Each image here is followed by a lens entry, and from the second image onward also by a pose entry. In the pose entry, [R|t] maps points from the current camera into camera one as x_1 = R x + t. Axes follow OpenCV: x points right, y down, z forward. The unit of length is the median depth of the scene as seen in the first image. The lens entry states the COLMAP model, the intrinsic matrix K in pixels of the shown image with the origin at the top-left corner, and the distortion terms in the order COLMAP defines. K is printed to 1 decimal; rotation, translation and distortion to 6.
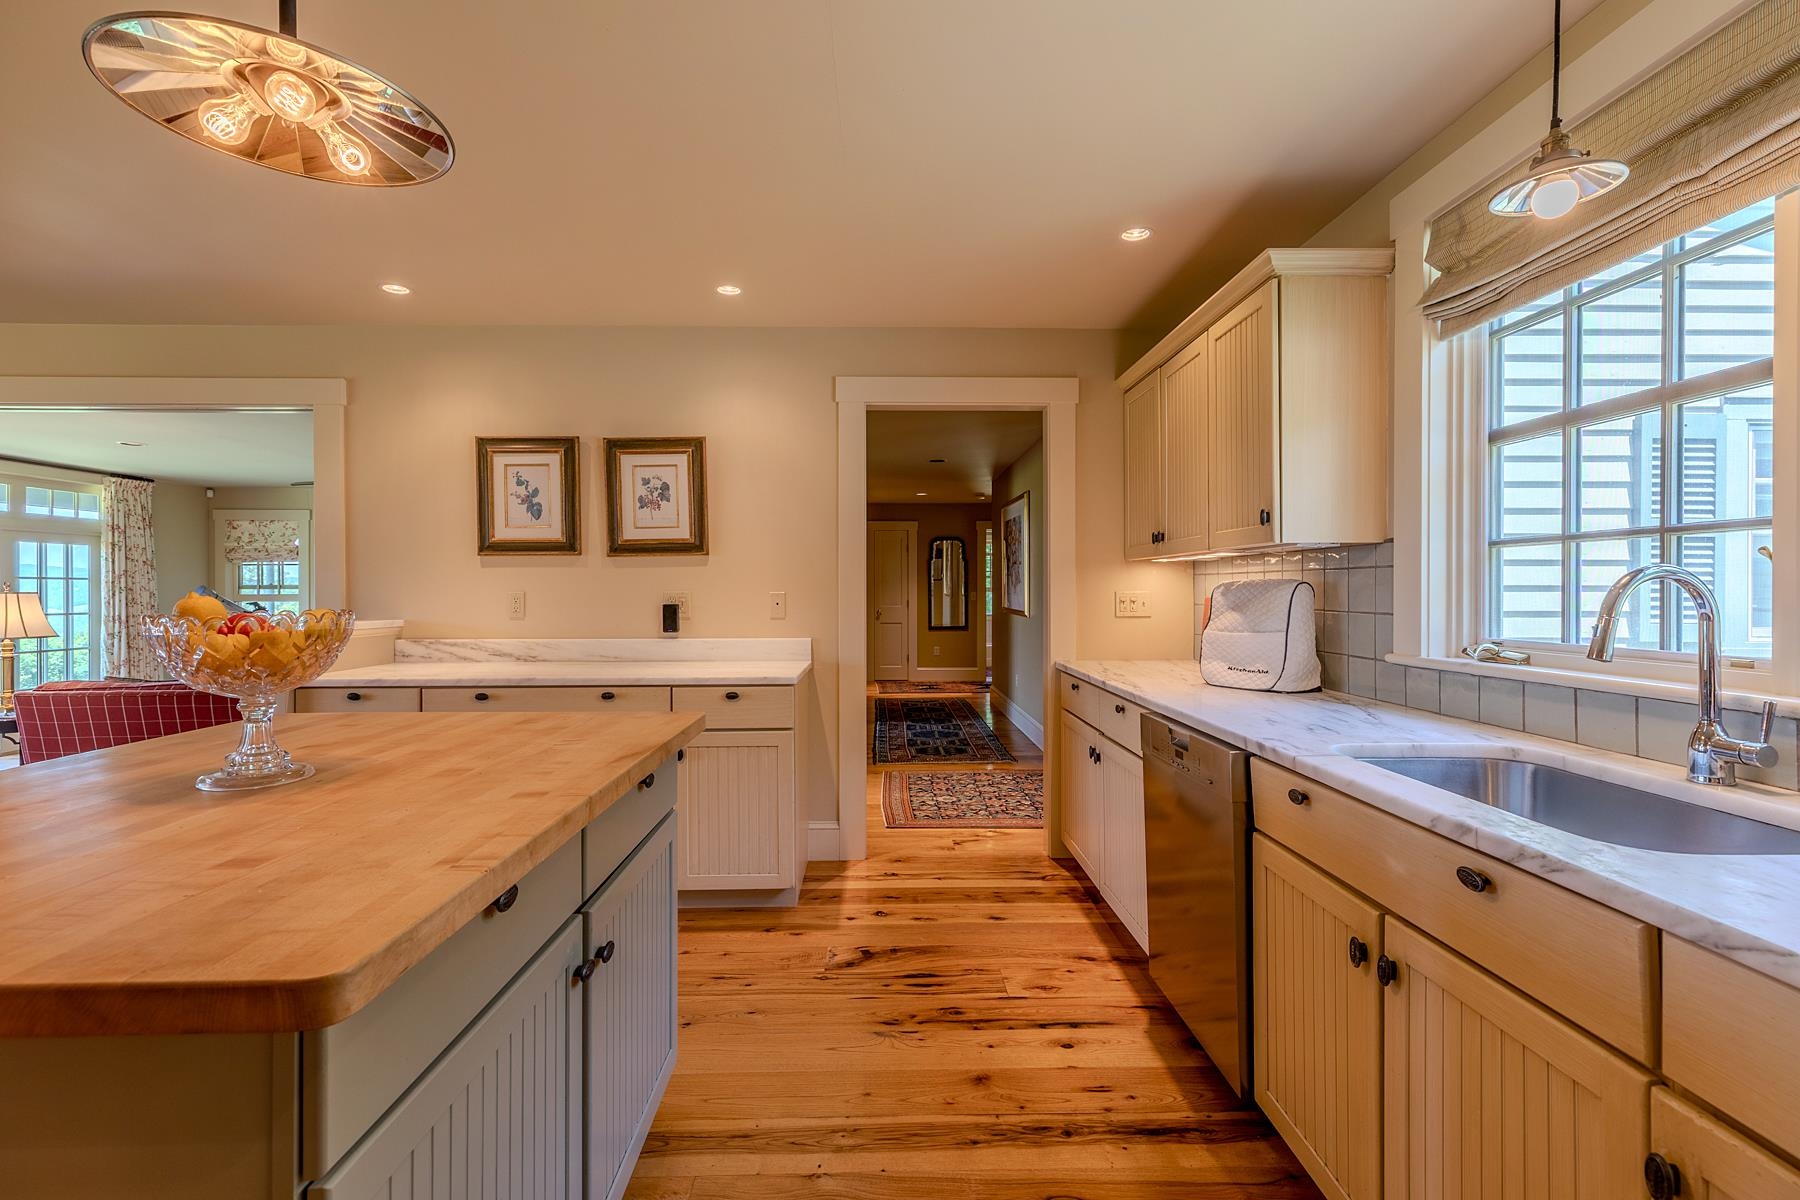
lens RADIAL K [[803.5, 0, 892.7], [0, 803.5, 595.8], [0, 0, 1]] dist [-0.000538, -0.000072]
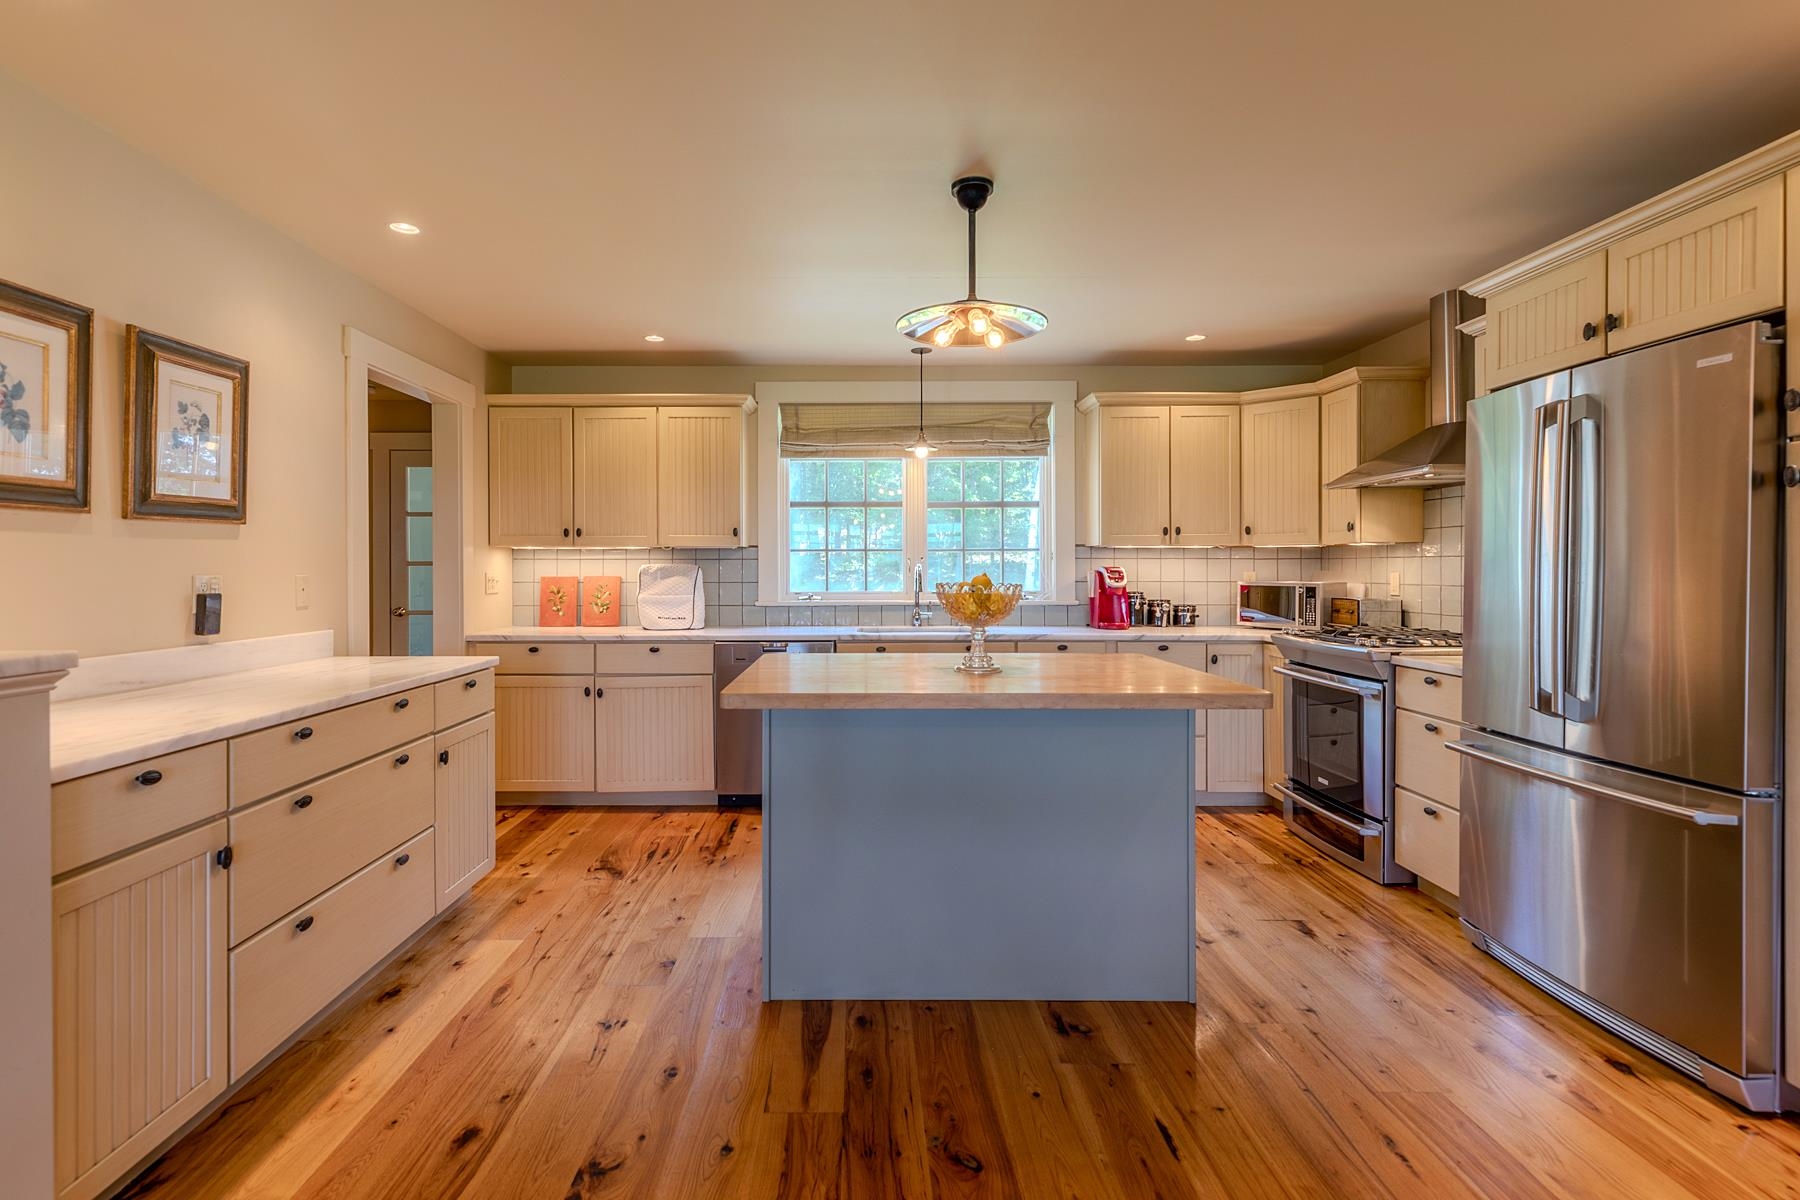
lens RADIAL K [[865.6, 0, 859.8], [0, 865.6, 571.0], [0, 0, 1]] dist [0.006838, 0.000141]
pose [[0.019977, -0.002624, 0.999797, -1.095646], [0.008324, 0.999962, 0.002458, -0.006710], [-0.999766, 0.008273, 0.019998, 0.470751]]
